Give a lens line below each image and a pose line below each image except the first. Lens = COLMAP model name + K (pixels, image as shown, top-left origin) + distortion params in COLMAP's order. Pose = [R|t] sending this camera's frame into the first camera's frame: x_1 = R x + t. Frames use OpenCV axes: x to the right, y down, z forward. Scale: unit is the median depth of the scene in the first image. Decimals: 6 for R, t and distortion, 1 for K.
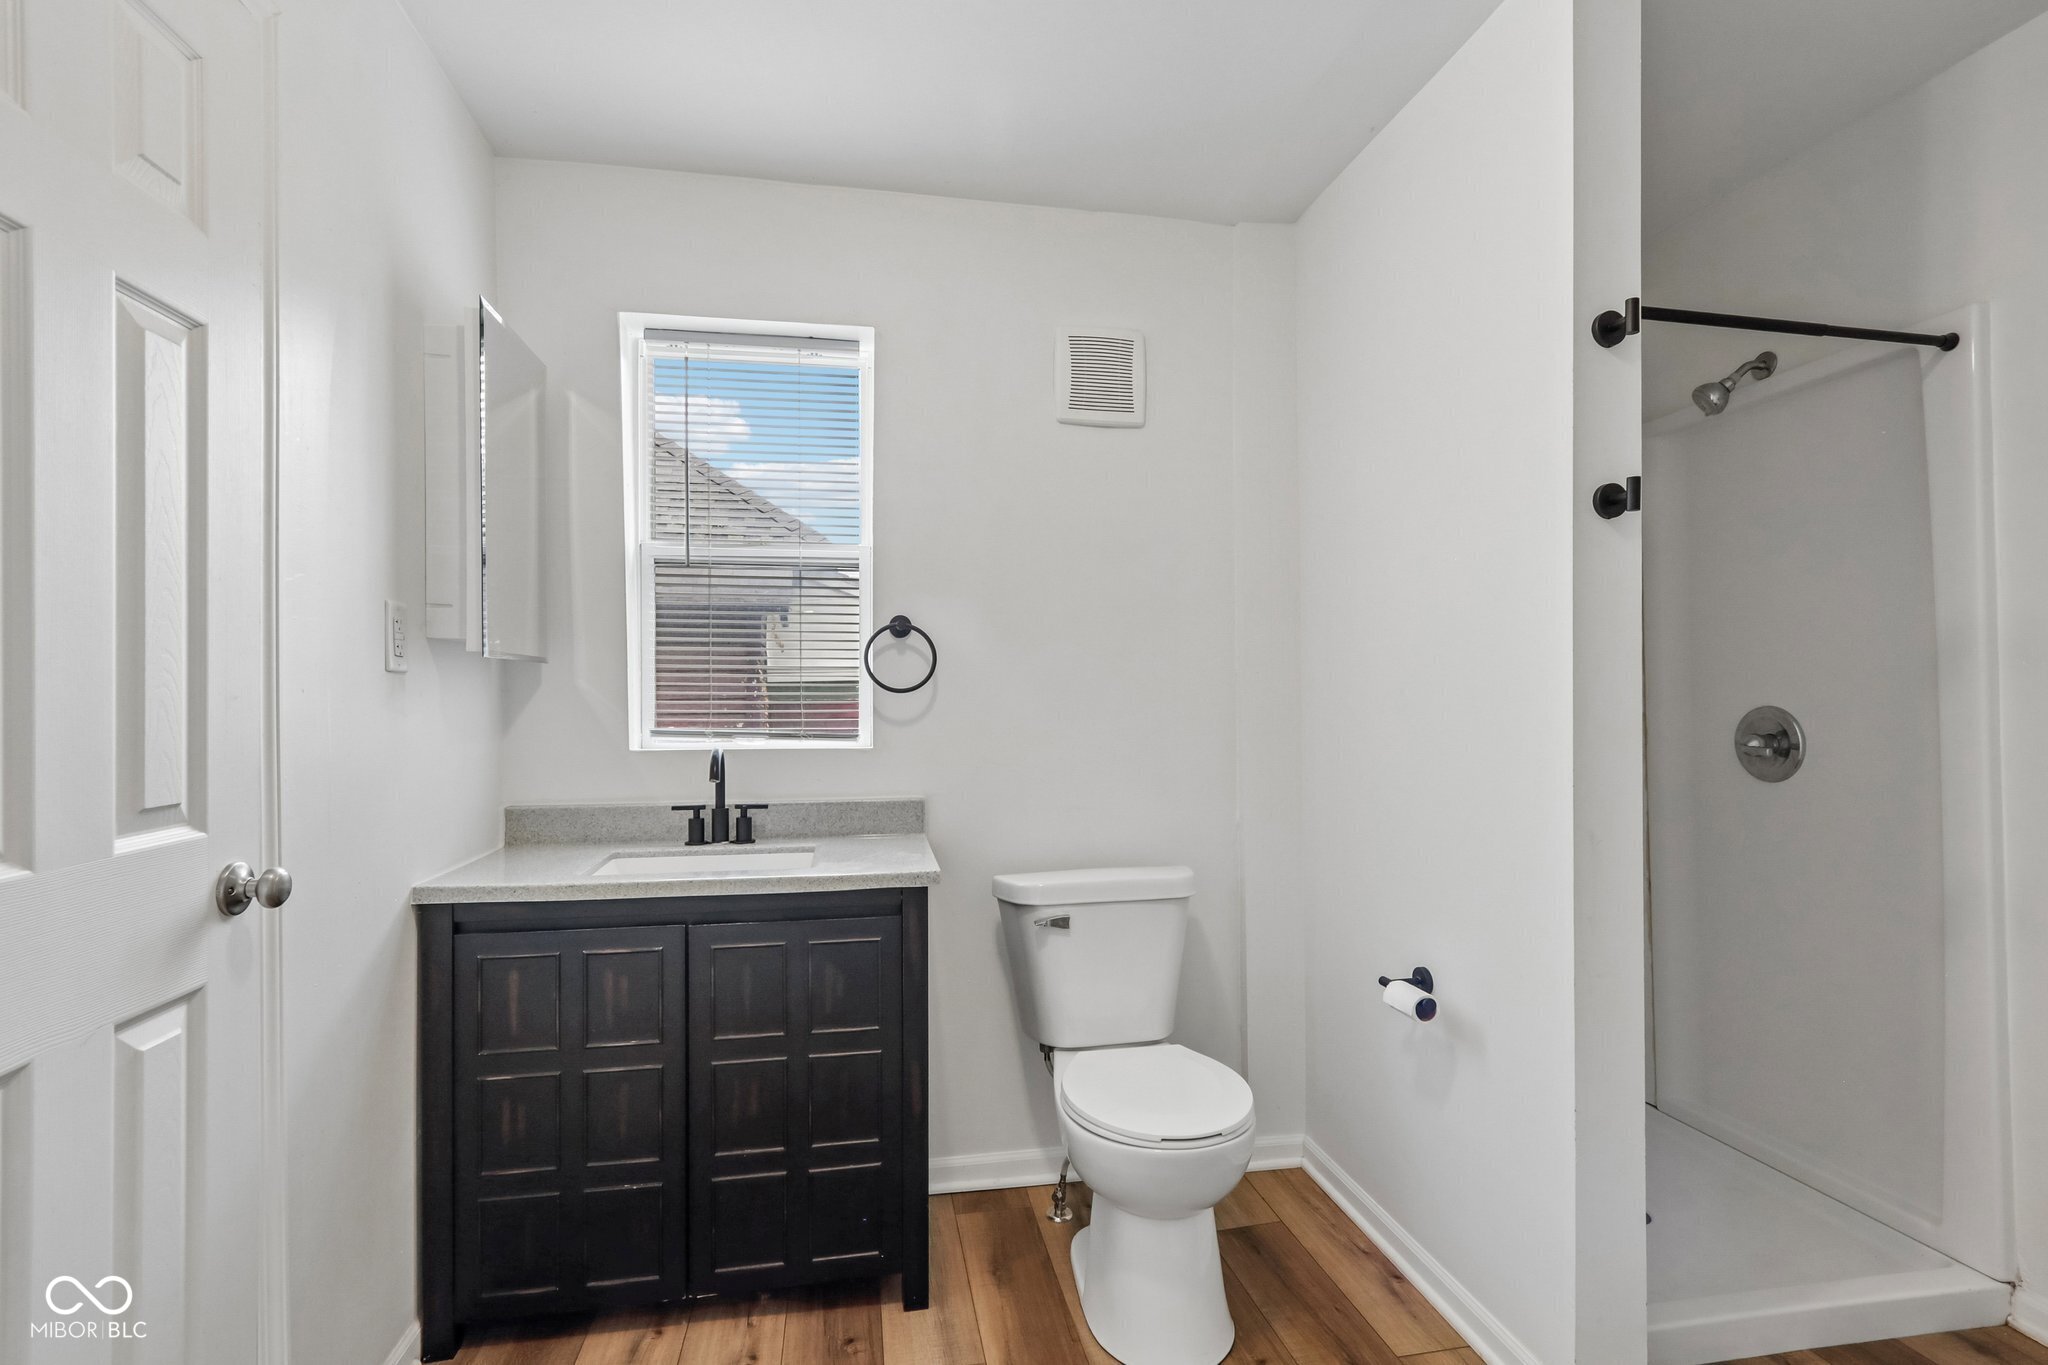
lens RADIAL K [[961.3, 0, 1026.4], [0, 961.3, 688.7], [0, 0, 1]] dist [-0.016824, 0.002154]
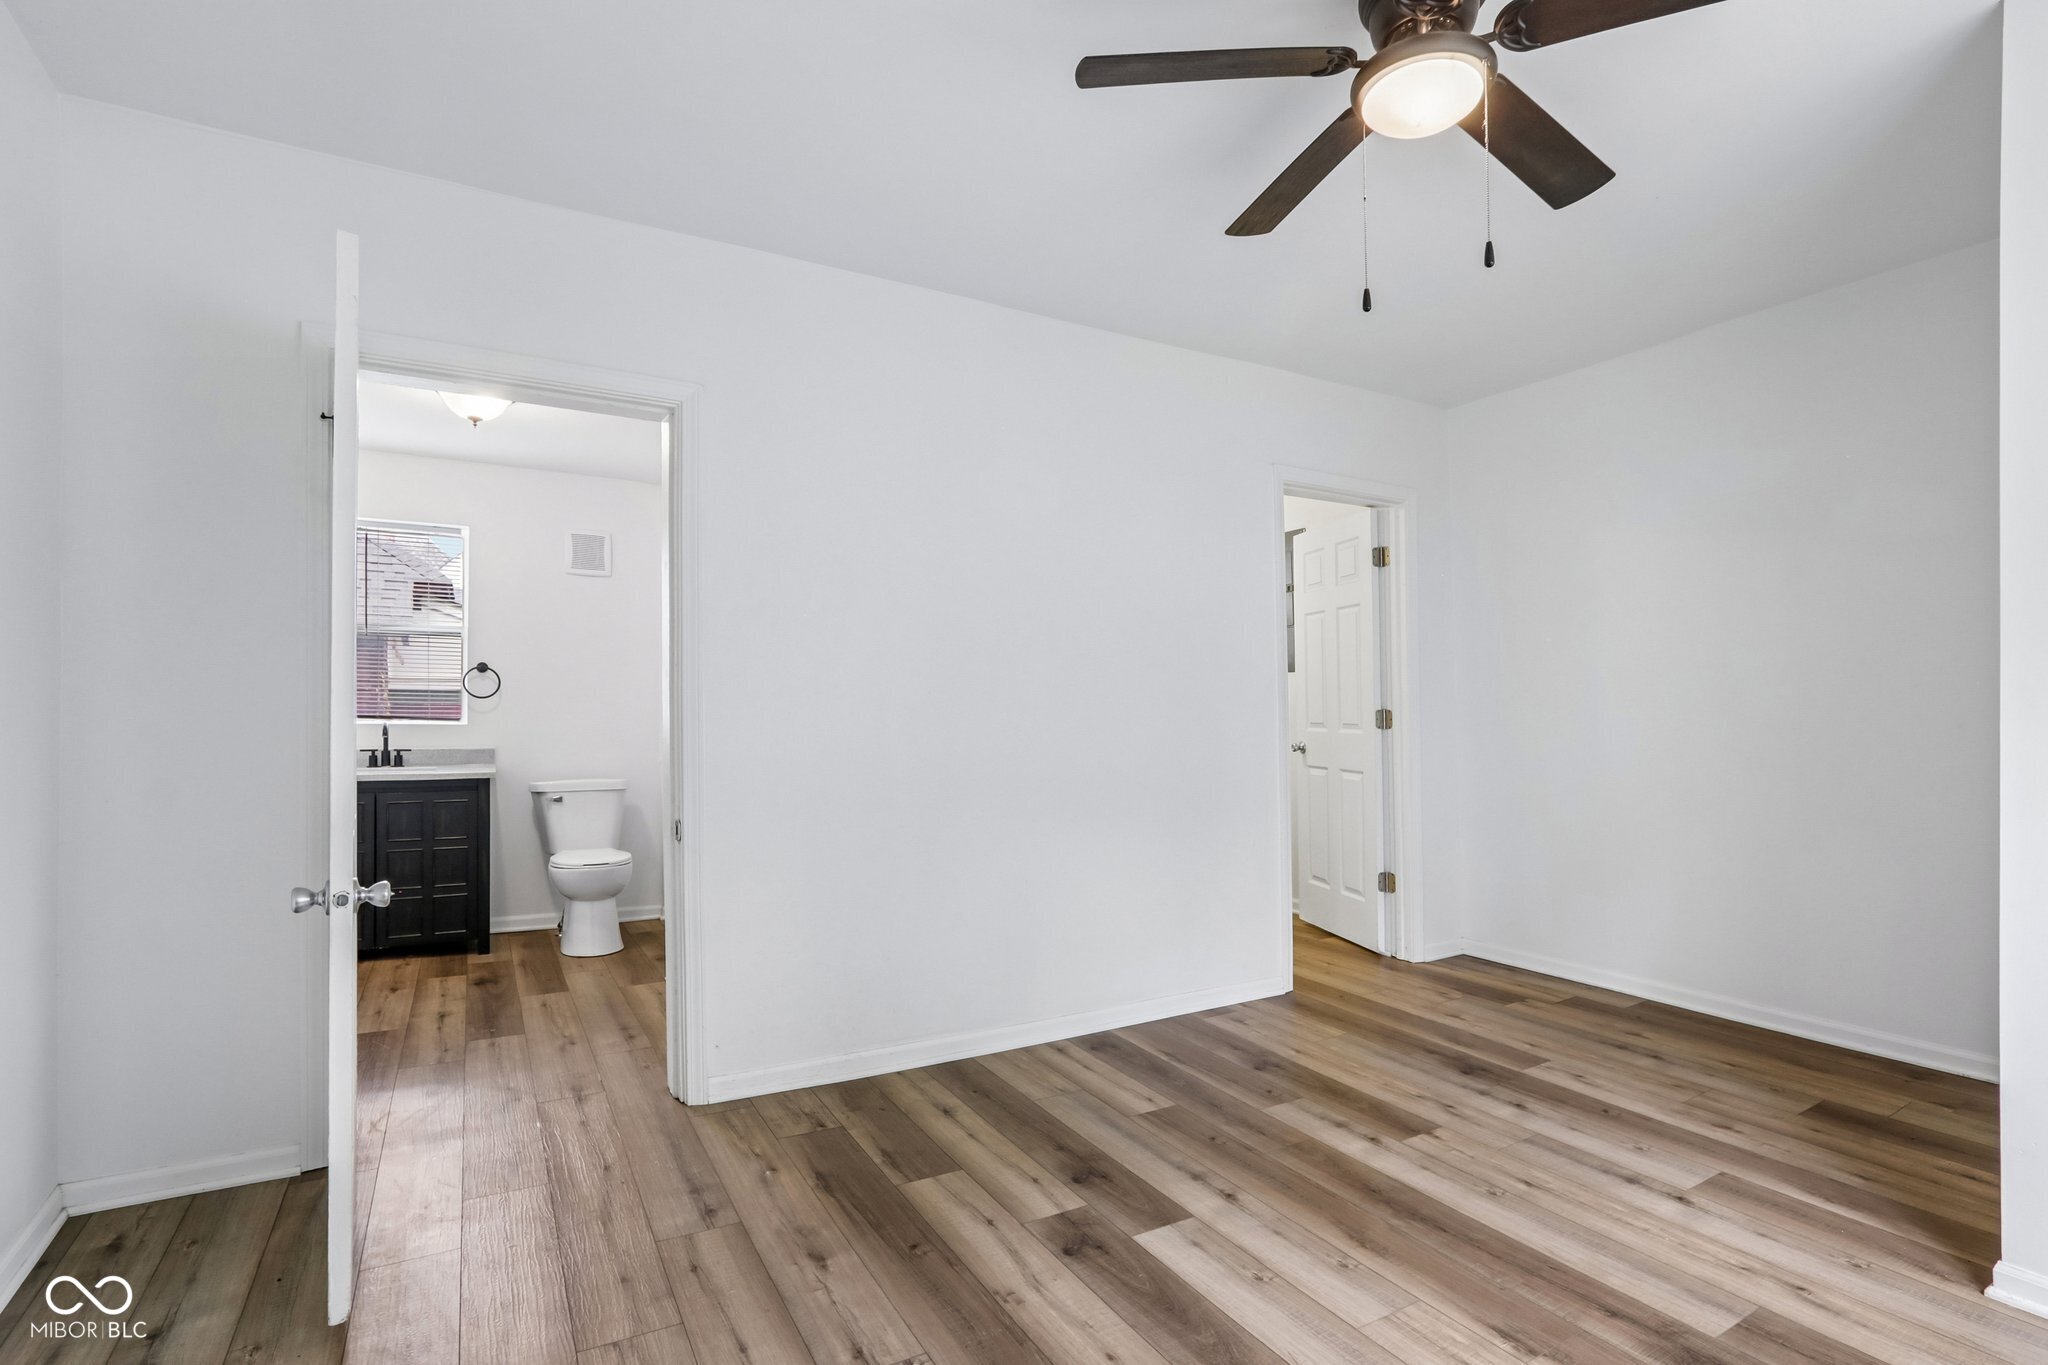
lens RADIAL K [[961.3, 0, 1036.1], [0, 961.3, 711.1], [0, 0, 1]] dist [-0.016824, 0.002154]
pose [[0.938808, 0.008028, 0.344348, 0.310036], [-0.012066, 0.999881, 0.009585, -0.002036], [-0.344230, -0.013153, 0.938793, -1.498881]]
